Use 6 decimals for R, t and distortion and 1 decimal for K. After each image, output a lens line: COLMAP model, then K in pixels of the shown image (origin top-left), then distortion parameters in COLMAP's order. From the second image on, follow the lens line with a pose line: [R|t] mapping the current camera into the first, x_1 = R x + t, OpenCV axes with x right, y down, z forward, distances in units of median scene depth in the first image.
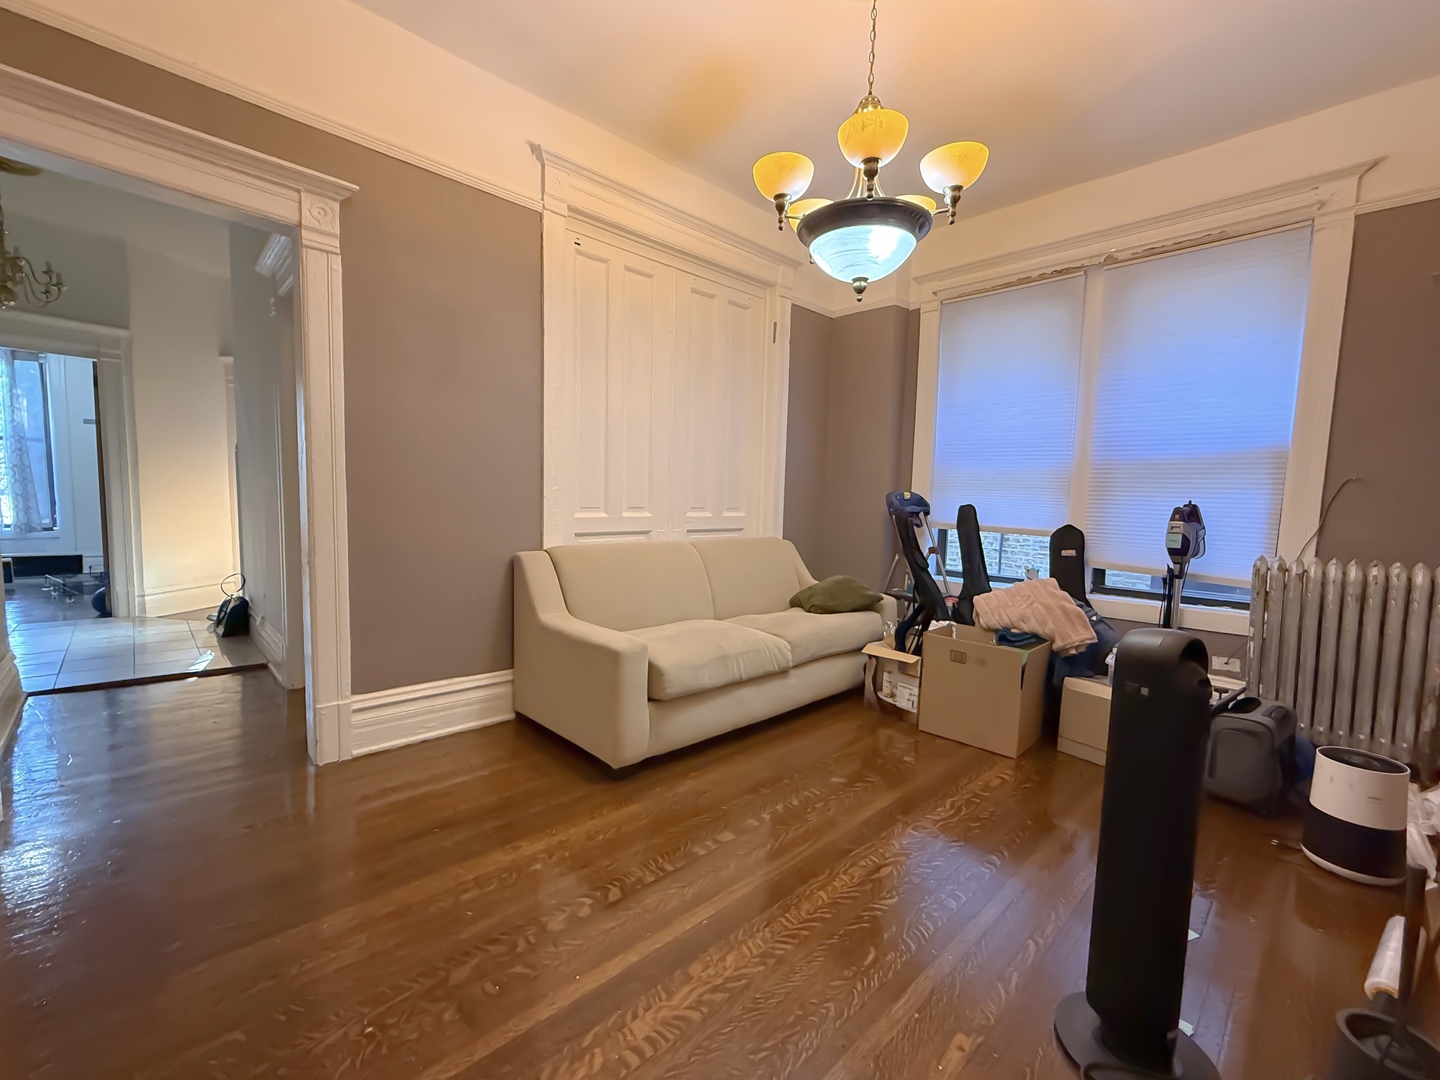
lens RADIAL K [[613.9, 0, 720.0], [0, 613.9, 540.0], [0, 0, 1]] dist [0.002551, 0.000344]
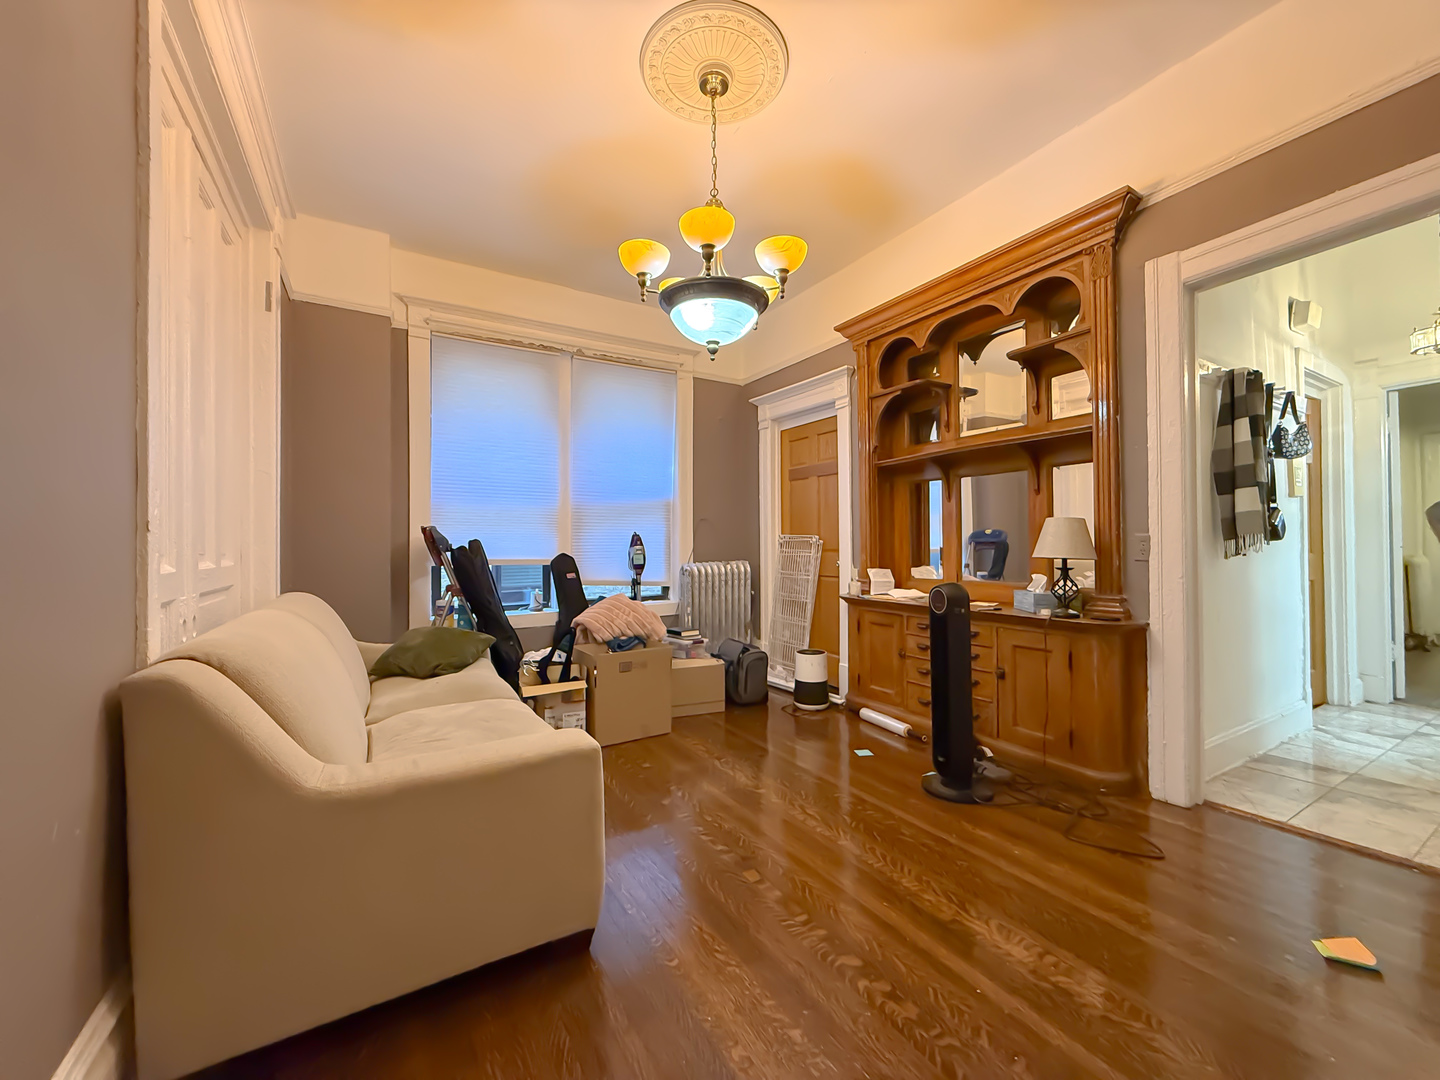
lens RADIAL K [[566.2, 0, 720.0], [0, 566.2, 540.0], [0, 0, 1]] dist [-0.001227, -0.000108]
pose [[0.228901, -0.023287, 0.973171, -0.597990], [0.085724, 0.996312, 0.003677, -0.037143], [-0.969668, 0.082583, 0.230053, 0.555420]]
